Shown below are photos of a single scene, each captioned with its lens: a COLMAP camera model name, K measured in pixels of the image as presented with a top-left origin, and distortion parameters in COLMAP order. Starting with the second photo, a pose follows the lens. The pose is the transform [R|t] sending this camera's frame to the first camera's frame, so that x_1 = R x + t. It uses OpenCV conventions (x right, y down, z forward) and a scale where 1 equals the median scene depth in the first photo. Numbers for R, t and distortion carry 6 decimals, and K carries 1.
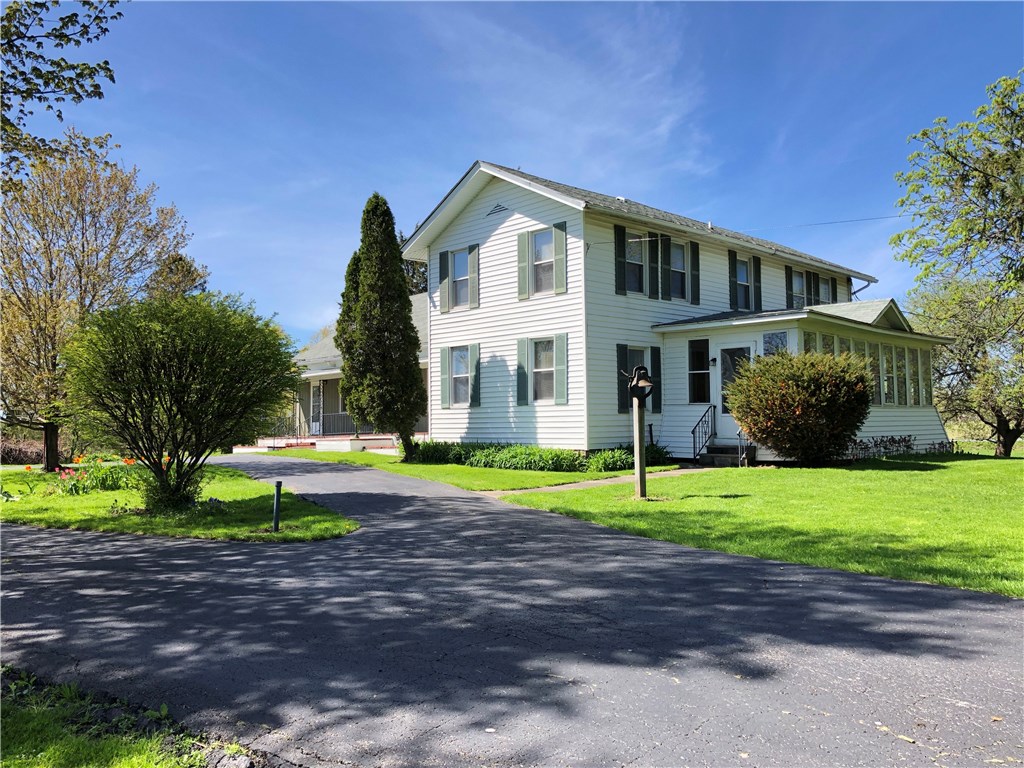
lens RADIAL K [[828.2, 0, 512.0], [0, 828.2, 384.0], [0, 0, 1]] dist [-0.003082, 0.008618]
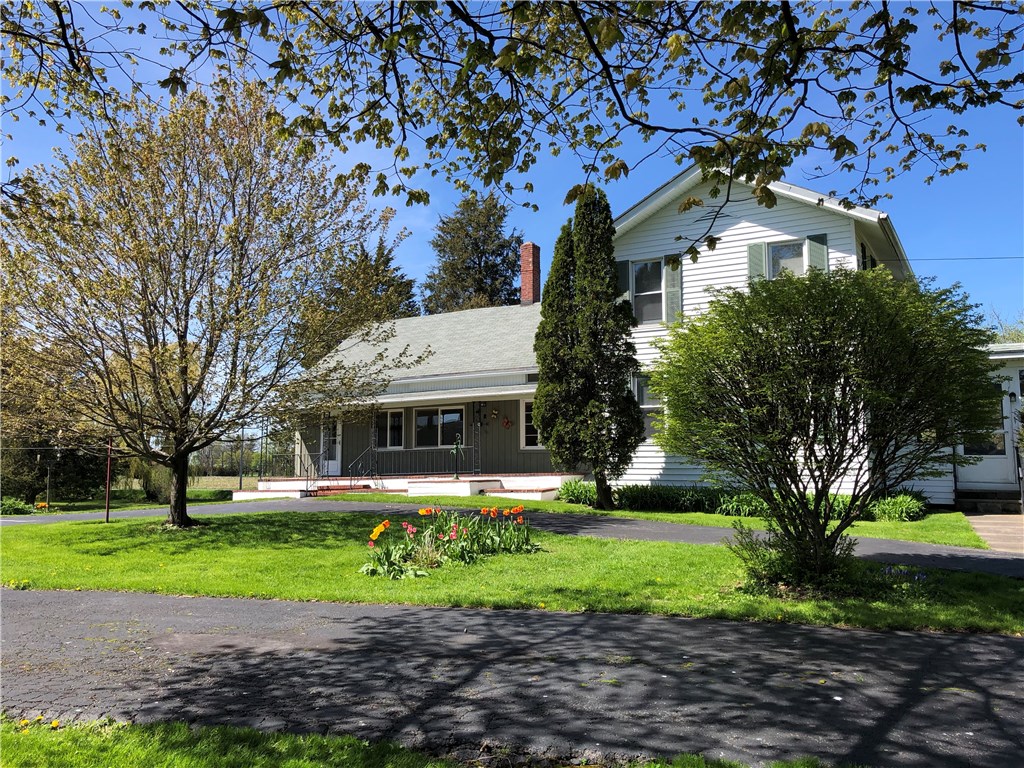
lens RADIAL K [[828.2, 0, 512.0], [0, 828.2, 384.0], [0, 0, 1]] dist [-0.003082, 0.008618]
pose [[0.959127, 0.037929, 0.280421, -0.434471], [-0.023085, 0.998161, -0.056051, 0.017886], [-0.282031, 0.047287, 0.958239, 0.226748]]
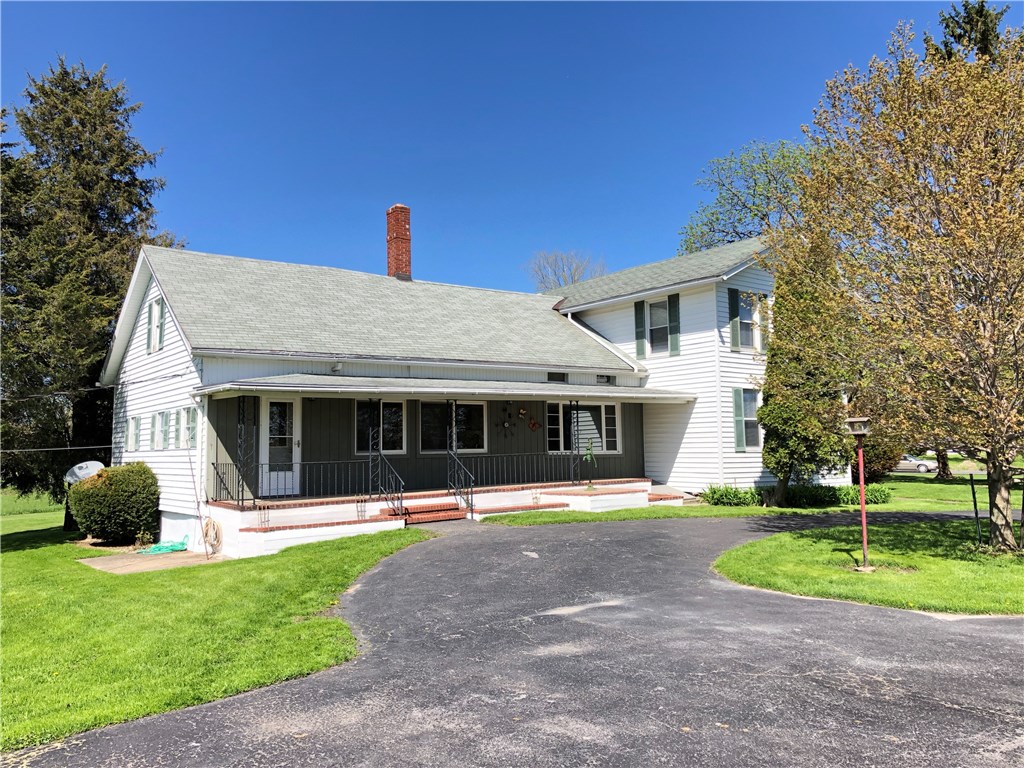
lens RADIAL K [[828.2, 0, 512.0], [0, 828.2, 384.0], [0, 0, 1]] dist [-0.003082, 0.008618]
pose [[0.073069, 0.121474, 0.989902, -1.064681], [-0.024662, 0.992471, -0.119969, 0.073897], [-0.997022, -0.015647, 0.075515, 1.206774]]
